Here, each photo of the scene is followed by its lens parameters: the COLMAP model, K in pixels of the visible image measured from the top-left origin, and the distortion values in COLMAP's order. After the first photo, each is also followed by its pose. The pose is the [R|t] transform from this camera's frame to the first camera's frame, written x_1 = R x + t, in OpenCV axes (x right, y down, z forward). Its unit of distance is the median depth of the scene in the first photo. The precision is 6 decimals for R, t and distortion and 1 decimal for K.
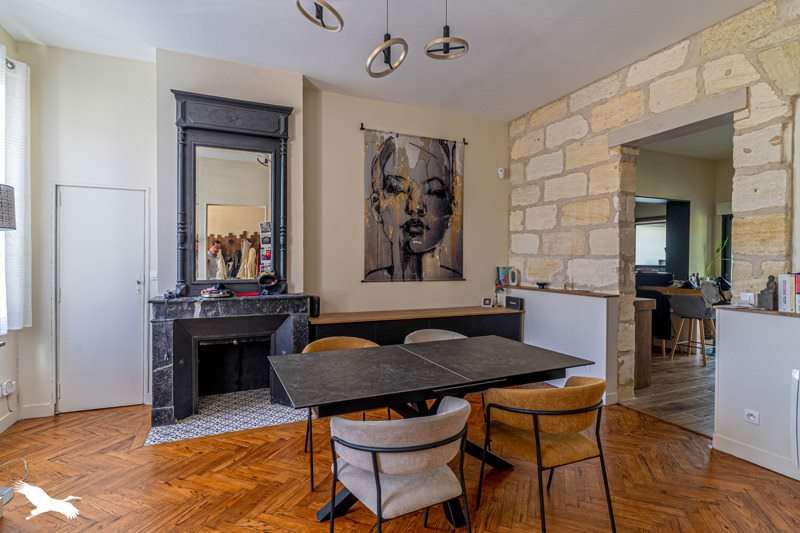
lens RADIAL K [[391.2, 0, 397.6], [0, 391.2, 262.5], [0, 0, 1]] dist [-0.006572, -0.000944]
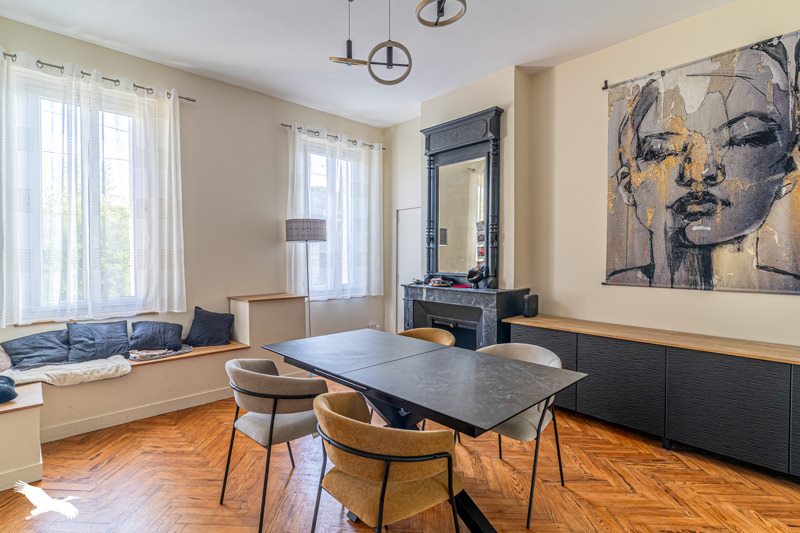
lens RADIAL K [[391.2, 0, 398.8], [0, 391.2, 265.5], [0, 0, 1]] dist [-0.006572, -0.000944]
pose [[0.333805, 0.020496, -0.942419, 0.490220], [-0.007350, 0.999790, 0.019141, 0.000011], [0.942613, 0.000537, 0.333886, 0.338305]]
